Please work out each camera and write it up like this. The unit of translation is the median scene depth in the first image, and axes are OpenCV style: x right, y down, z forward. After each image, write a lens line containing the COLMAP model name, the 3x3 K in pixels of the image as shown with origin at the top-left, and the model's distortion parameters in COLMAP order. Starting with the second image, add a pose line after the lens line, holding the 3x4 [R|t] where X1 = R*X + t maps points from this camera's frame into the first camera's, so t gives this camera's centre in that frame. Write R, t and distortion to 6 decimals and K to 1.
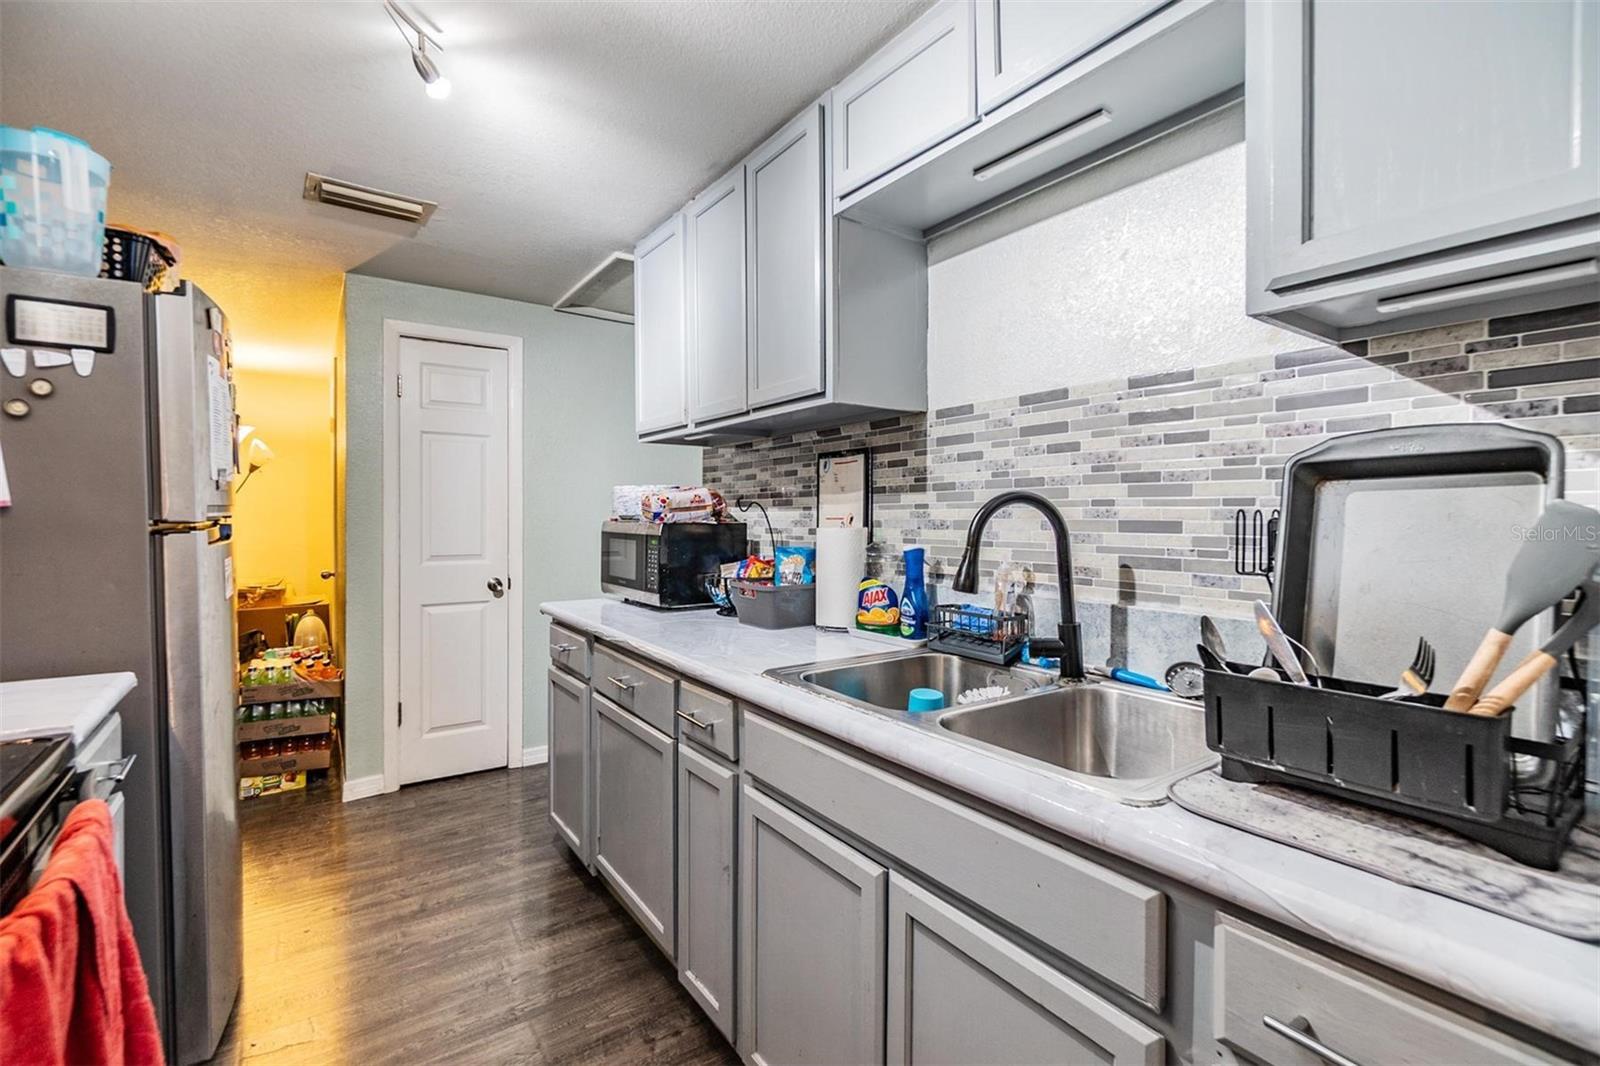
lens RADIAL K [[707.3, 0, 791.3], [0, 707.3, 515.5], [0, 0, 1]] dist [-0.003022, -0.000575]
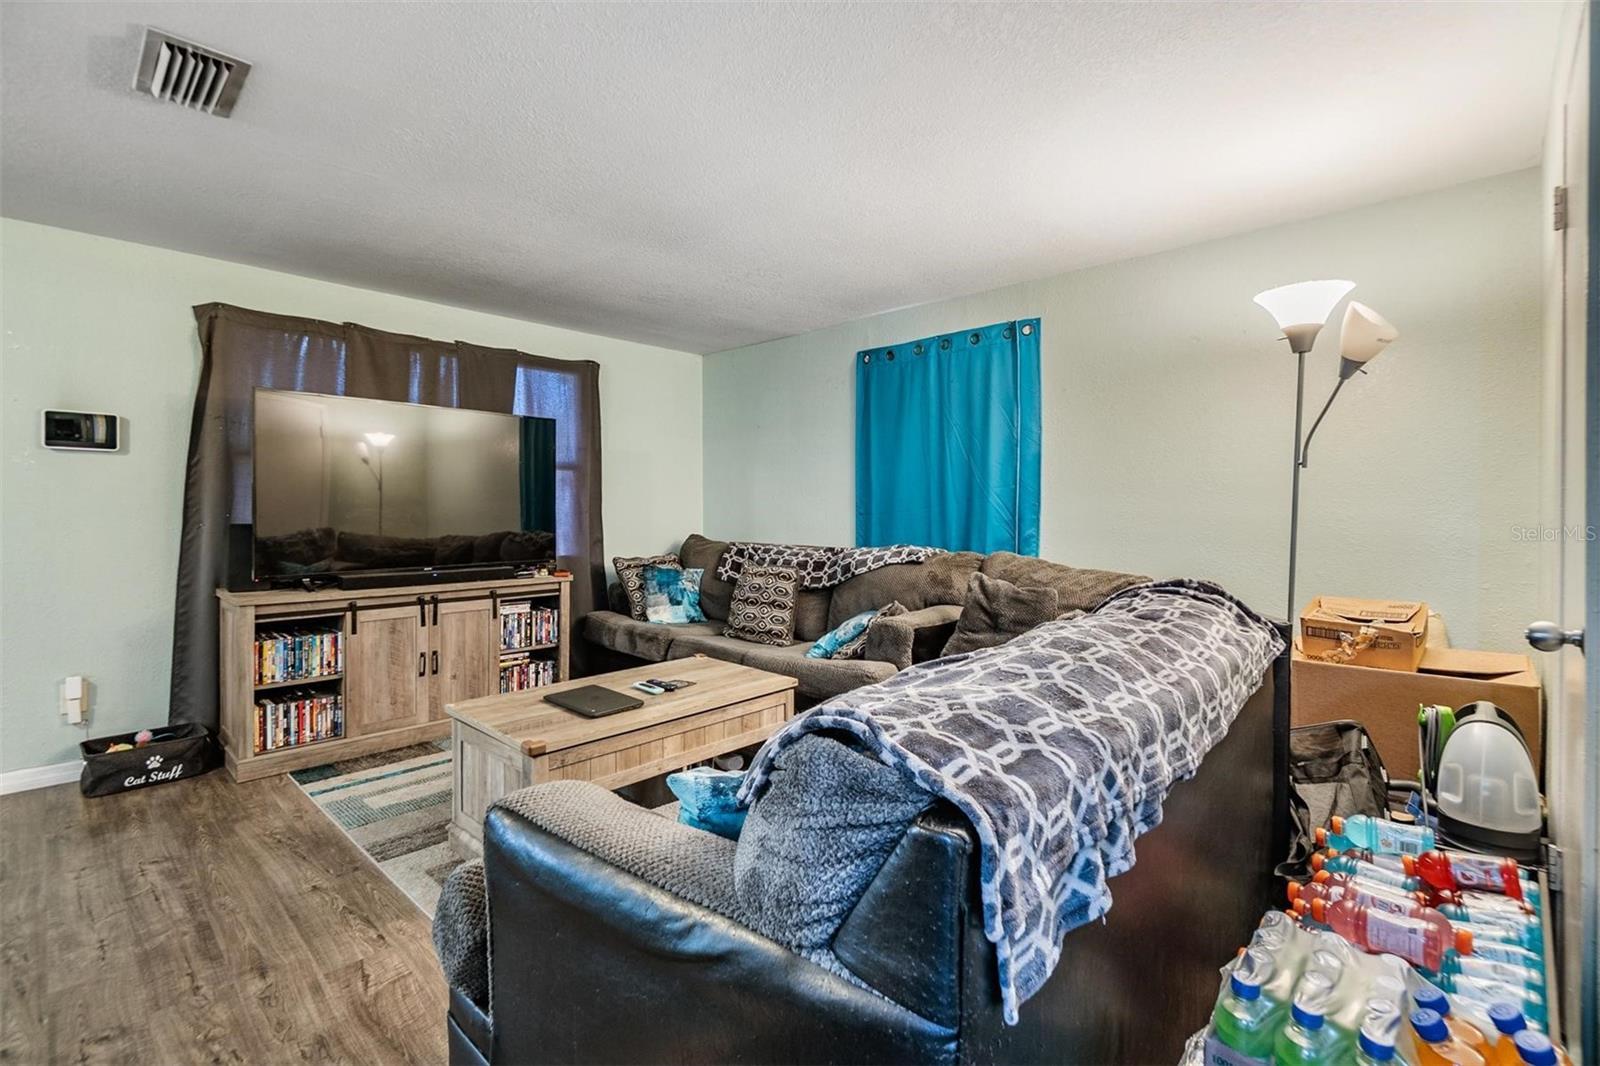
lens RADIAL K [[707.3, 0, 796.4], [0, 707.3, 532.5], [0, 0, 1]] dist [-0.003022, -0.000575]
pose [[0.207353, 0.040016, -0.977447, -0.934805], [-0.006044, 0.999196, 0.039624, 0.055129], [0.978248, -0.002309, 0.207428, 1.329687]]
